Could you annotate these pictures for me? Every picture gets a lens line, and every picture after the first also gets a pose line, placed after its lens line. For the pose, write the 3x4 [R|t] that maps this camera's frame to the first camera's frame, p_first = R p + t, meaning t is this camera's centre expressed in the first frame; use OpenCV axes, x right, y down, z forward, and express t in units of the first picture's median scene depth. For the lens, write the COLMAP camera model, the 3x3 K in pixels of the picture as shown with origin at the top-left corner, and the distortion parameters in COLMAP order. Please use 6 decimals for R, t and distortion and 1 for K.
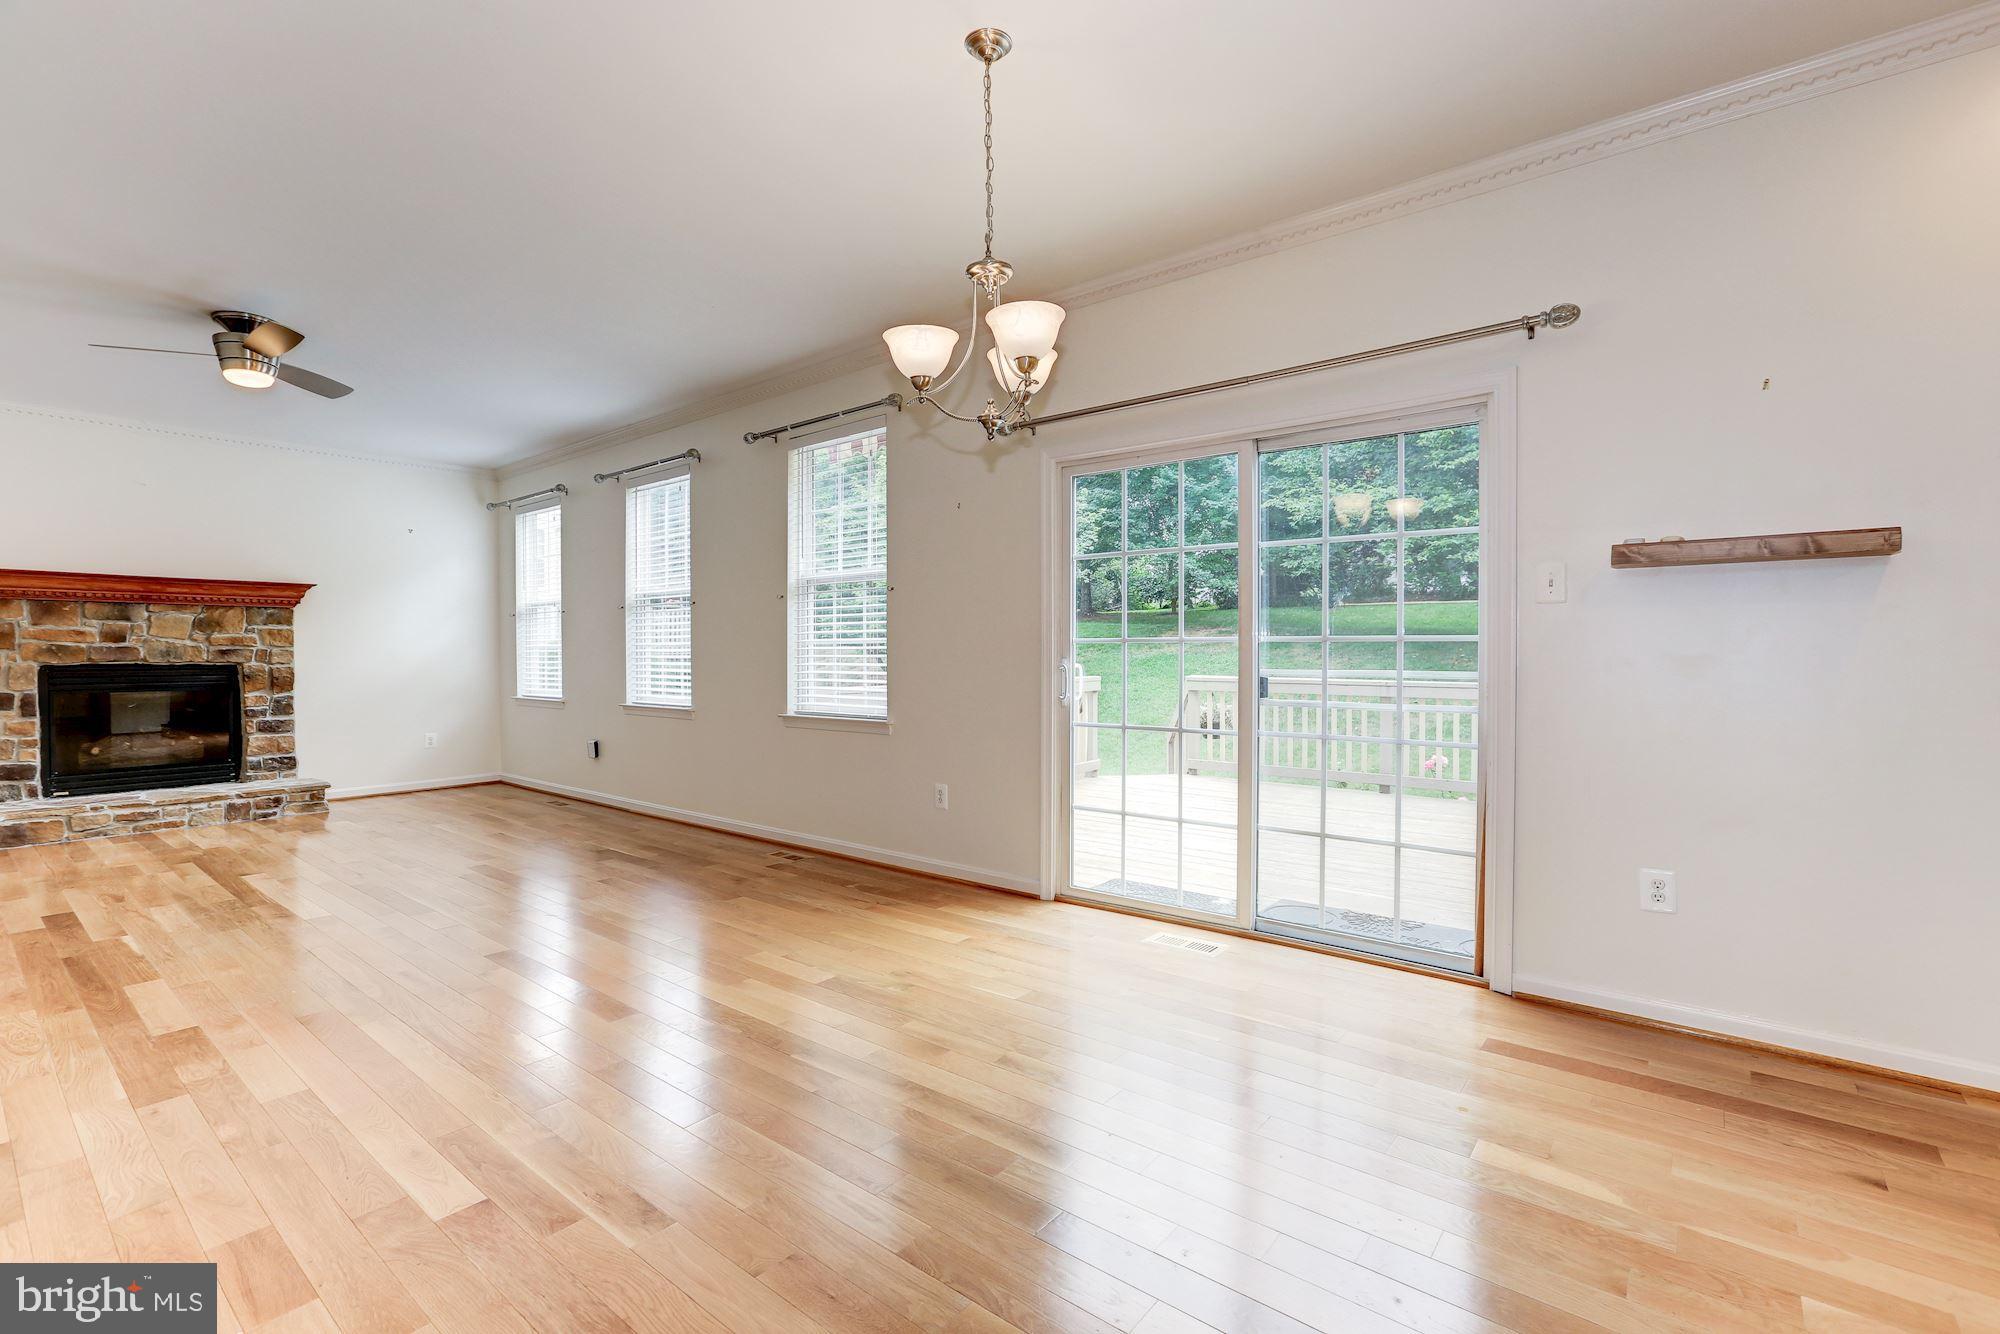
lens RADIAL K [[898.4, 0, 1005.2], [0, 898.4, 667.0], [0, 0, 1]] dist [-0.022538, 0.011444]
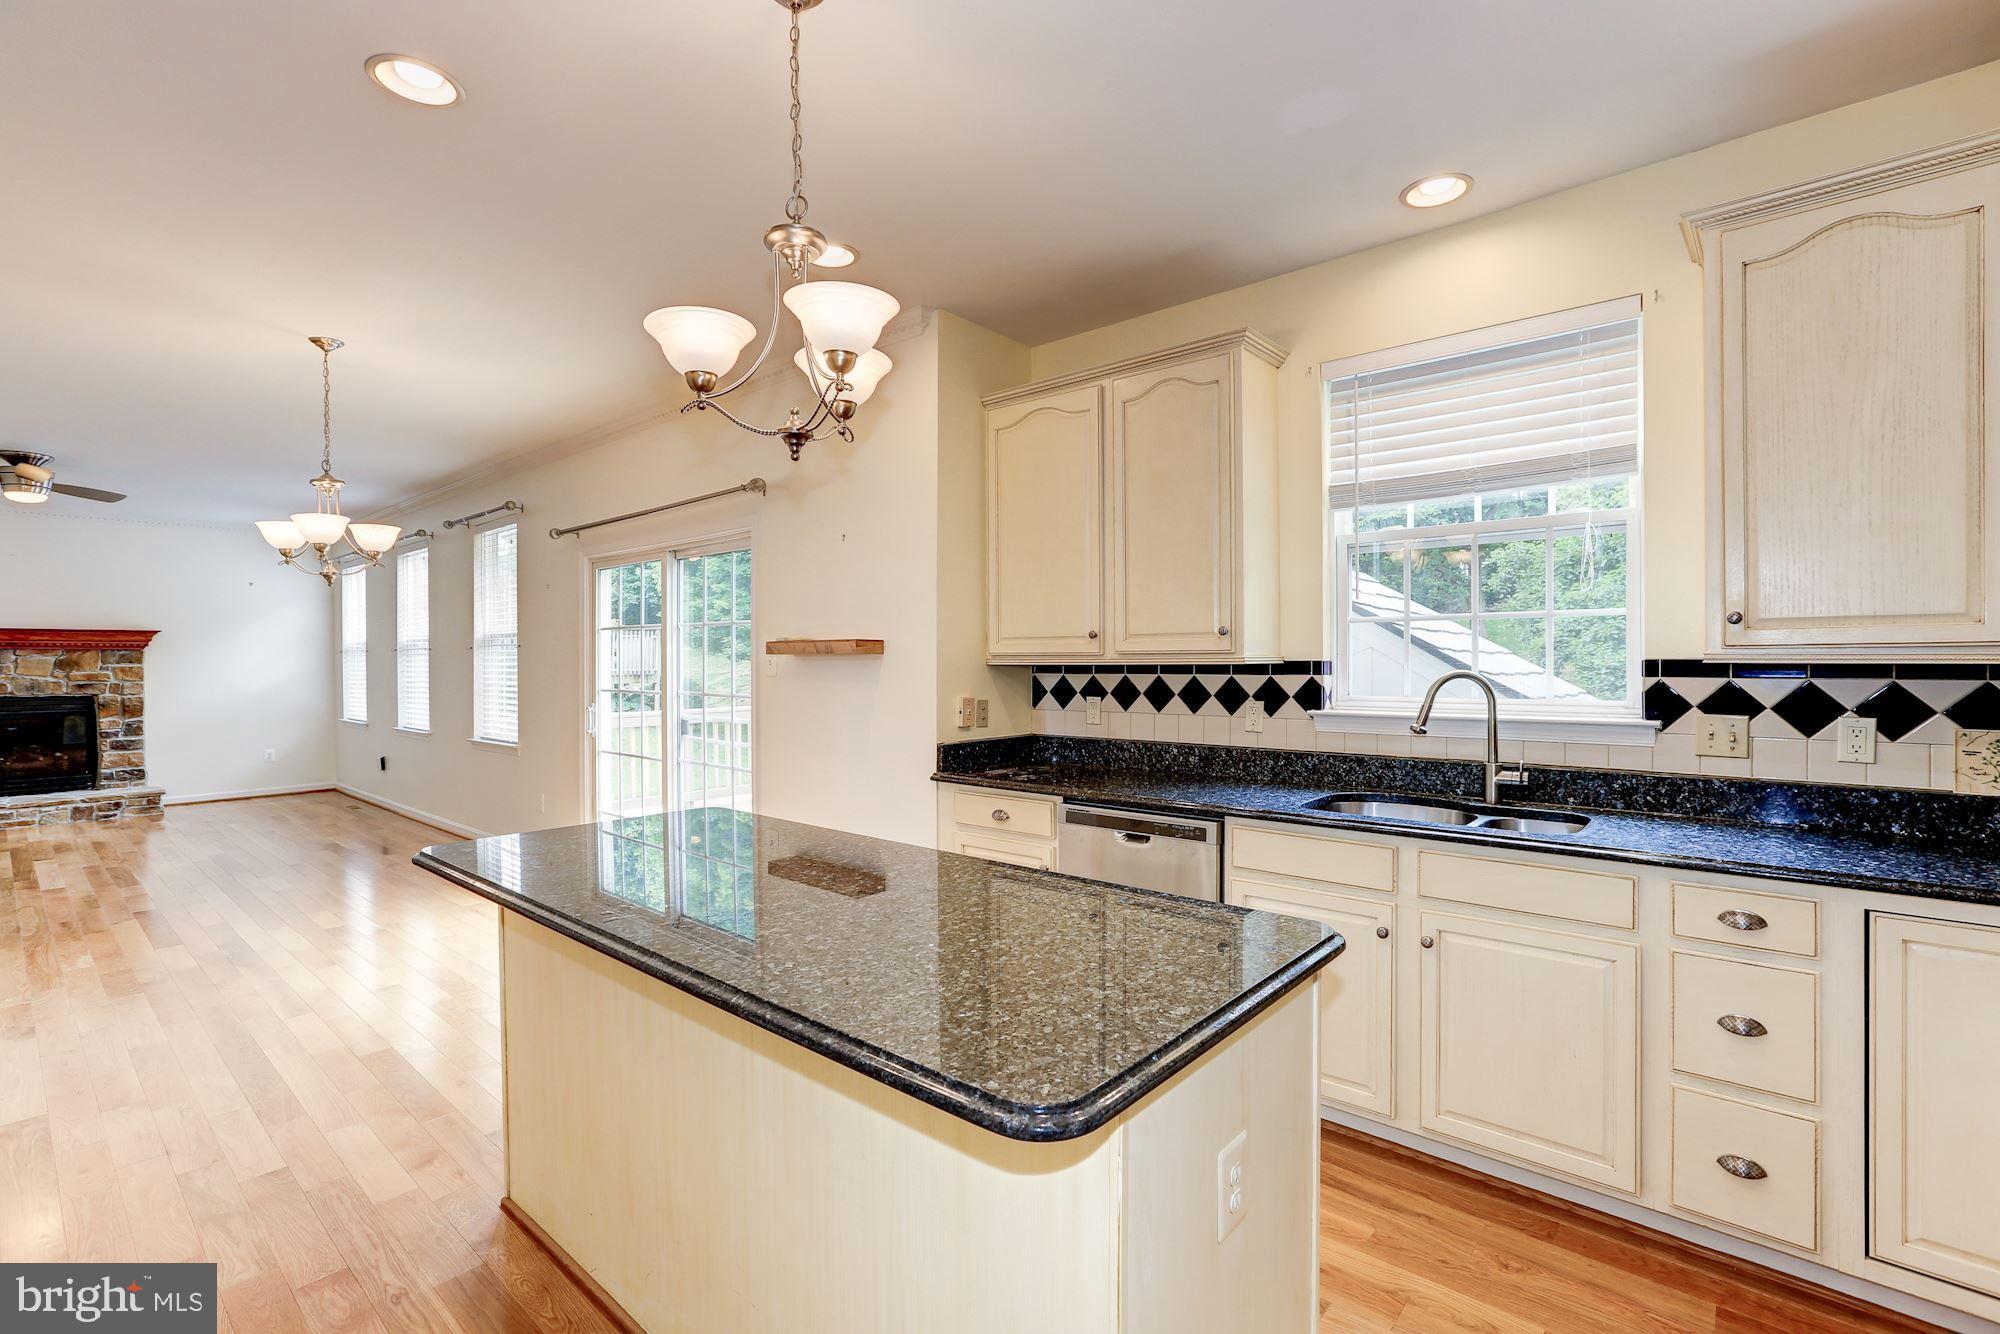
lens RADIAL K [[898.4, 0, 1007.7], [0, 898.4, 667.2], [0, 0, 1]] dist [-0.022538, 0.011444]
pose [[0.999433, 0.000000, -0.033679, 0.487728], [-0.000219, 0.999979, -0.006514, -0.036885], [0.033678, 0.006517, 0.999411, -0.218308]]
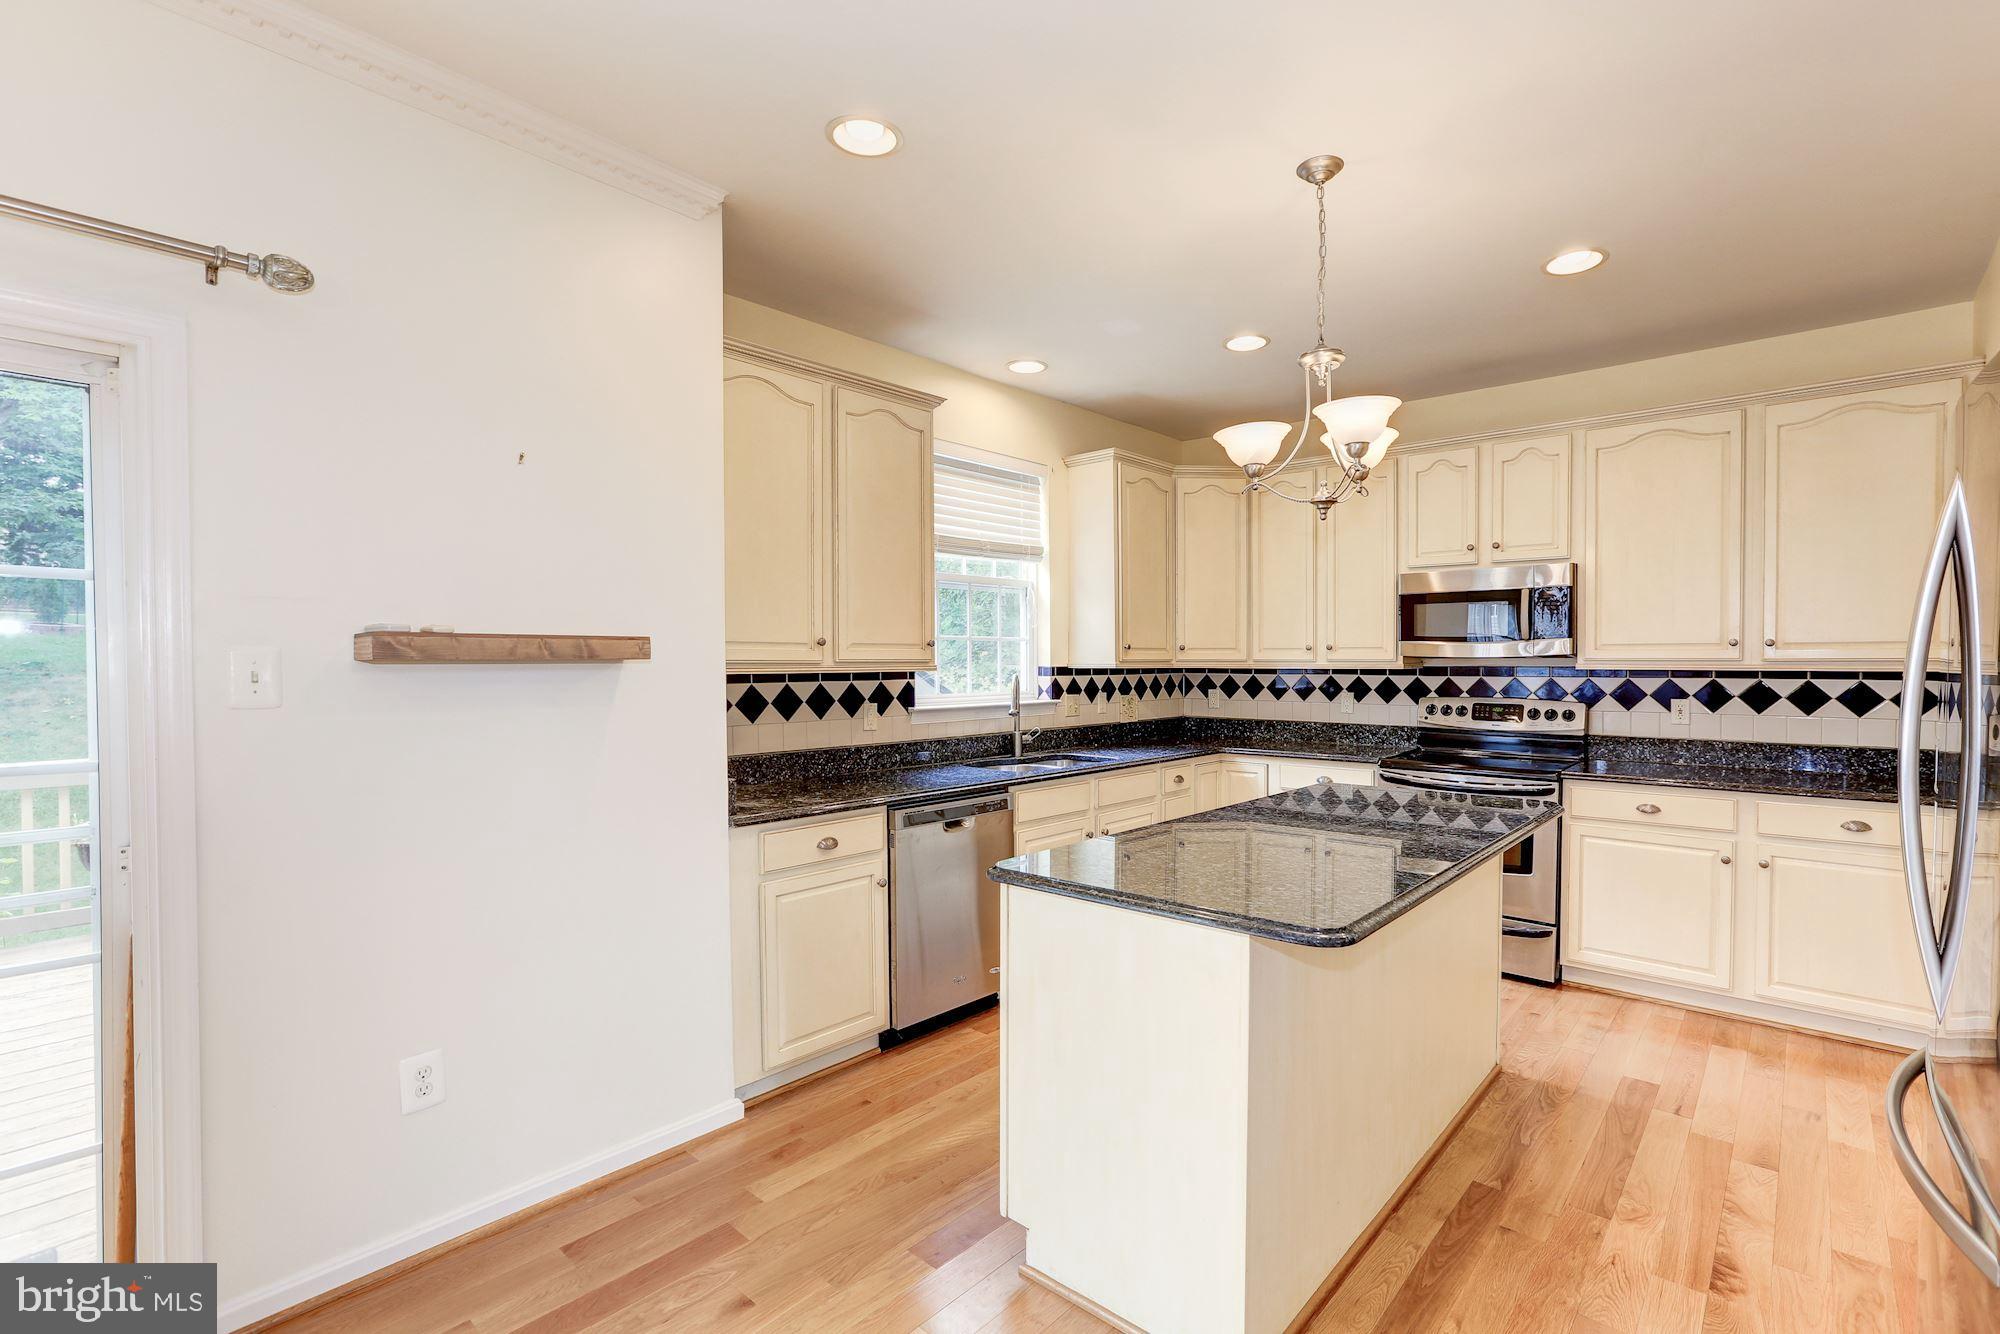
lens RADIAL K [[898.4, 0, 1034.5], [0, 898.4, 678.6], [0, 0, 1]] dist [-0.022538, 0.011444]
pose [[0.045529, -0.011330, 0.998899, -0.002714], [0.019113, 0.999763, 0.010468, -0.041561], [-0.998780, 0.018615, 0.045735, 0.189210]]
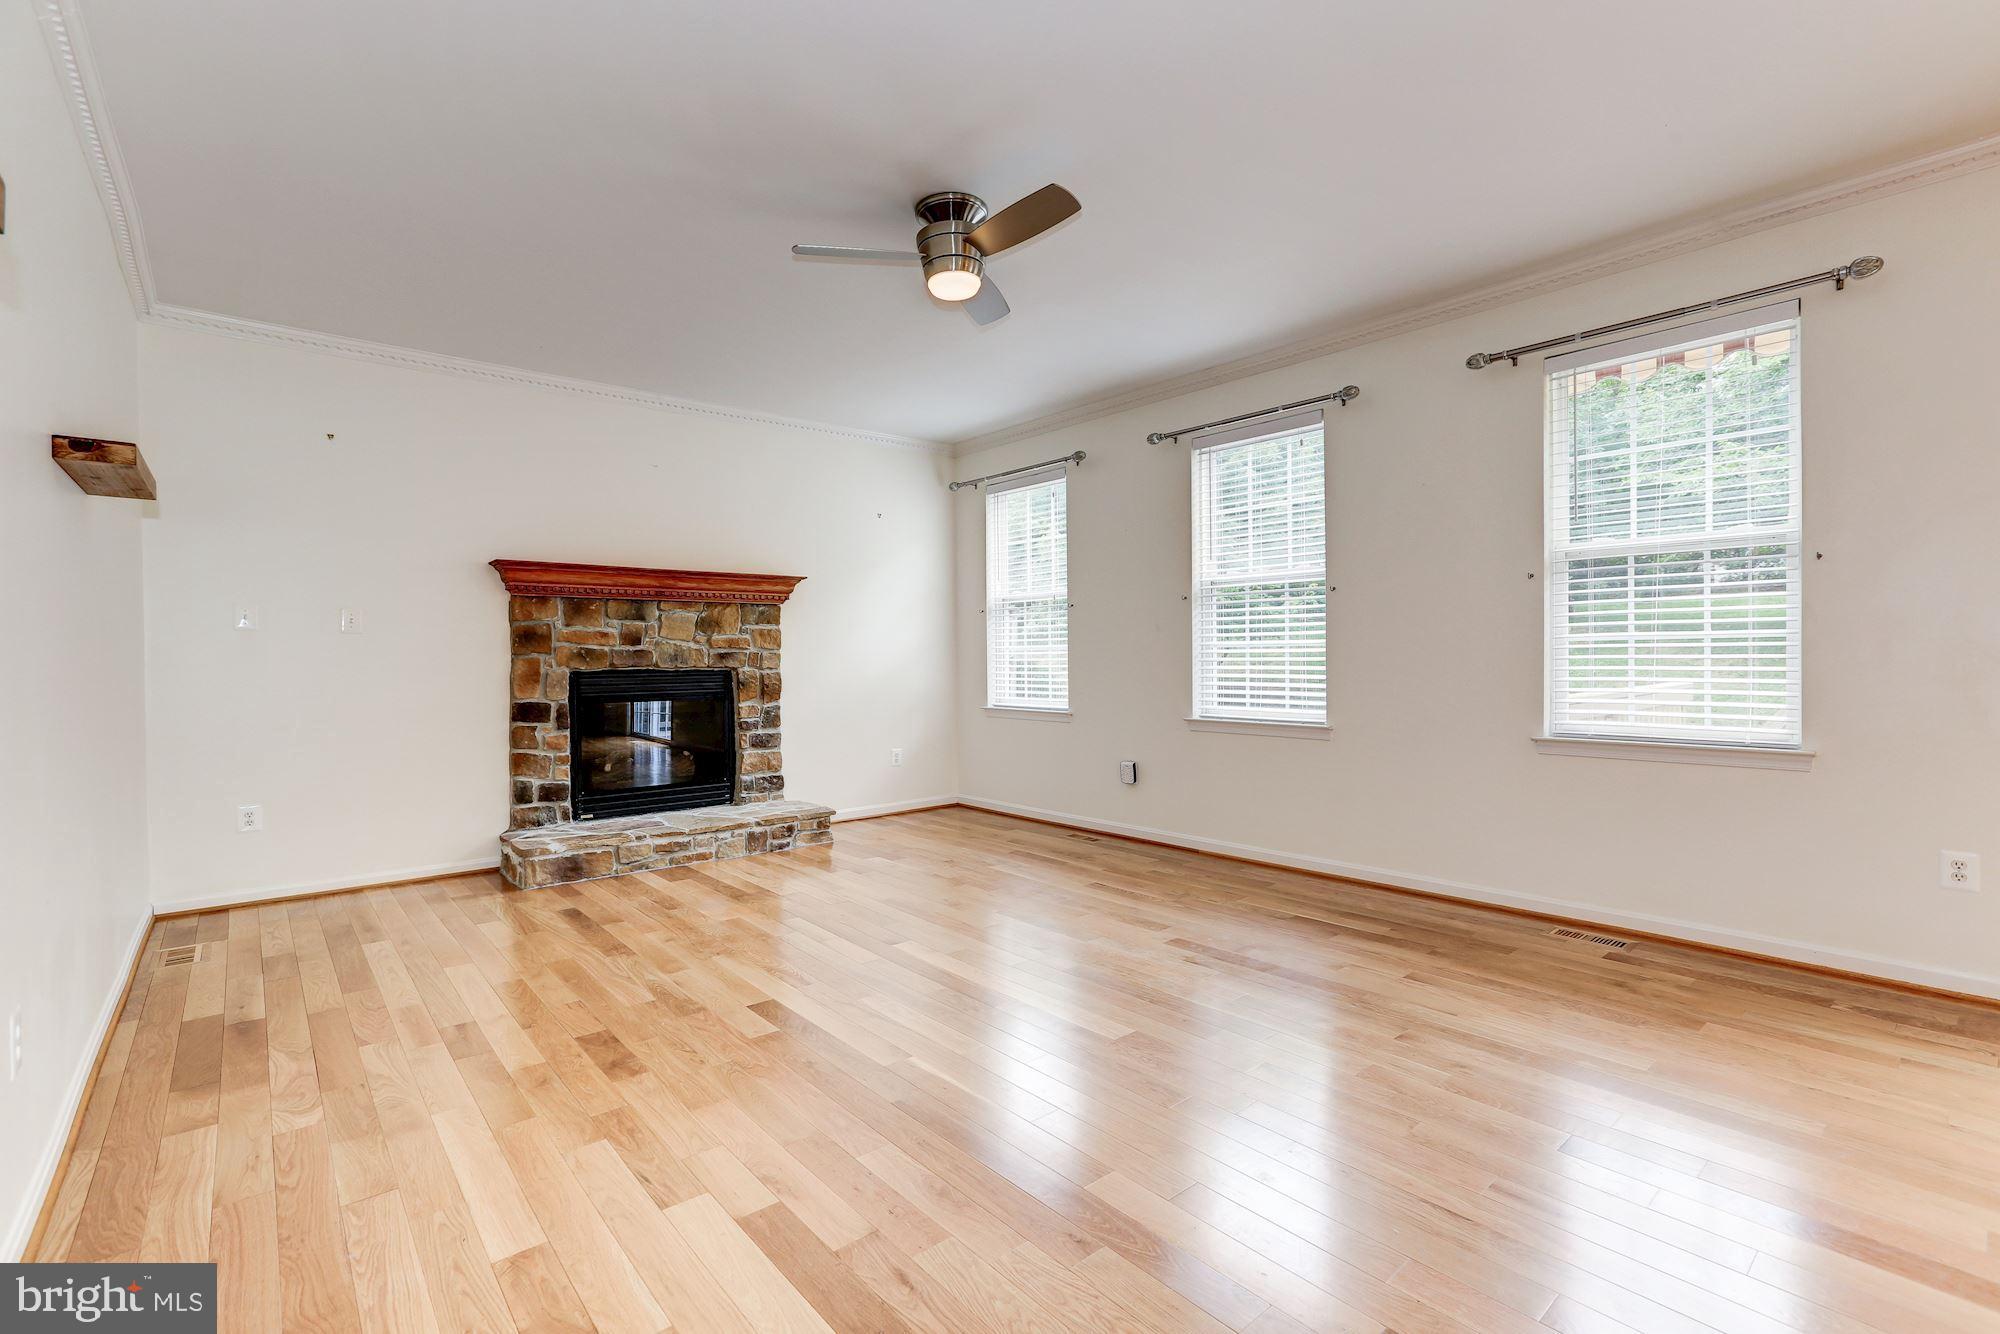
lens RADIAL K [[898.4, 0, 989.6], [0, 898.4, 662.8], [0, 0, 1]] dist [-0.022538, 0.011444]
pose [[0.984300, -0.003463, -0.176467, -0.478965], [0.001994, 0.999962, -0.008502, -0.001906], [0.176490, 0.008016, 0.984270, 0.182794]]
